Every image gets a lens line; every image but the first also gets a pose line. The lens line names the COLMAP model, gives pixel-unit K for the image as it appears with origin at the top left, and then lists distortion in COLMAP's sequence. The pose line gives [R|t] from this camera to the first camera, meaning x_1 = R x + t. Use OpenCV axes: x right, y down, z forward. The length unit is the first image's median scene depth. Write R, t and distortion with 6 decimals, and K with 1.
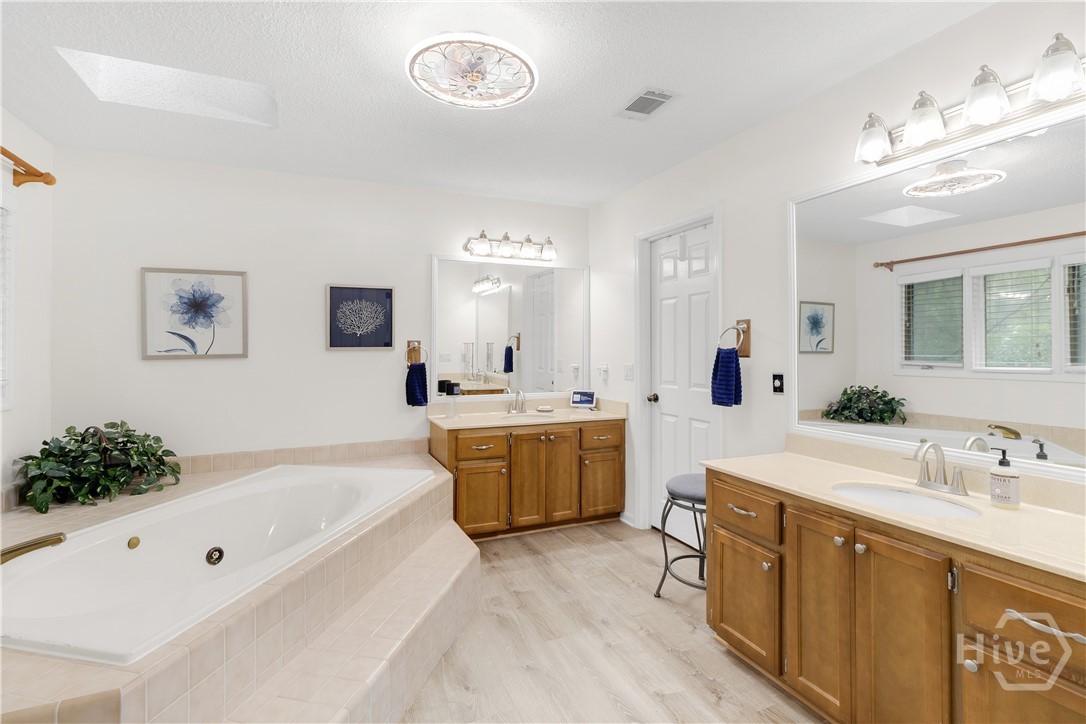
lens RADIAL K [[501.2, 0, 536.6], [0, 501.2, 351.2], [0, 0, 1]] dist [0.000477, 0.000641]
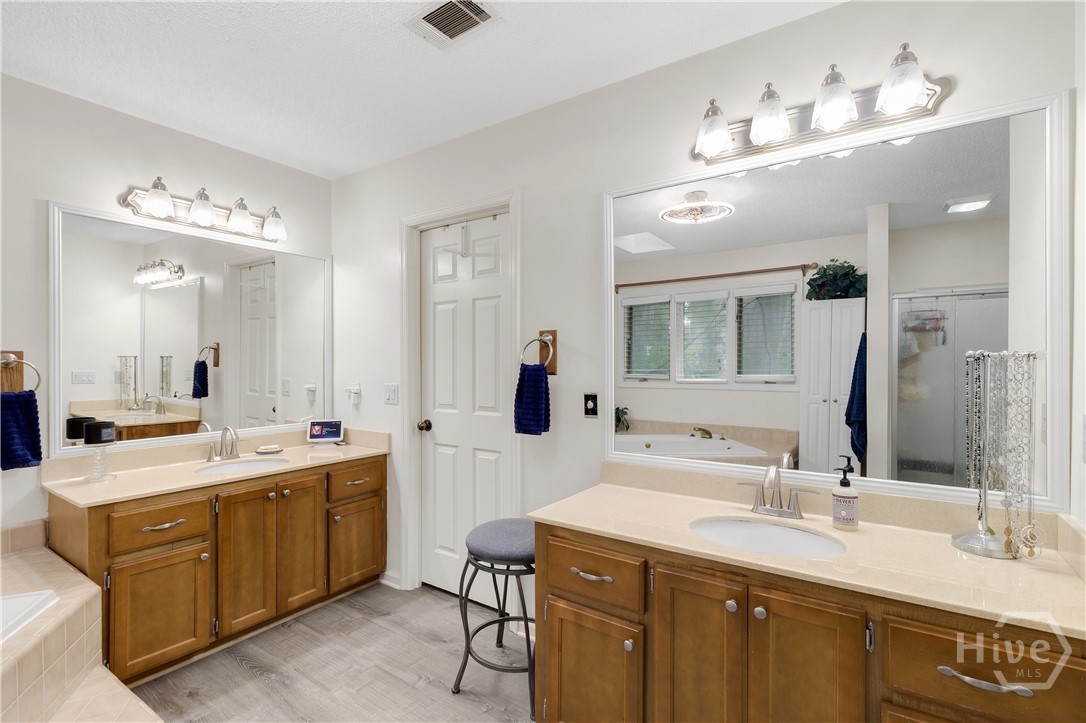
lens RADIAL K [[507.4, 0, 541.8], [0, 507.4, 369.7], [0, 0, 1]] dist [0.000221, 0.000434]
pose [[0.851044, -0.008064, 0.525032, -0.037913], [0.003905, 0.999952, 0.009029, -0.003573], [-0.525080, -0.005633, 0.851034, 0.224745]]
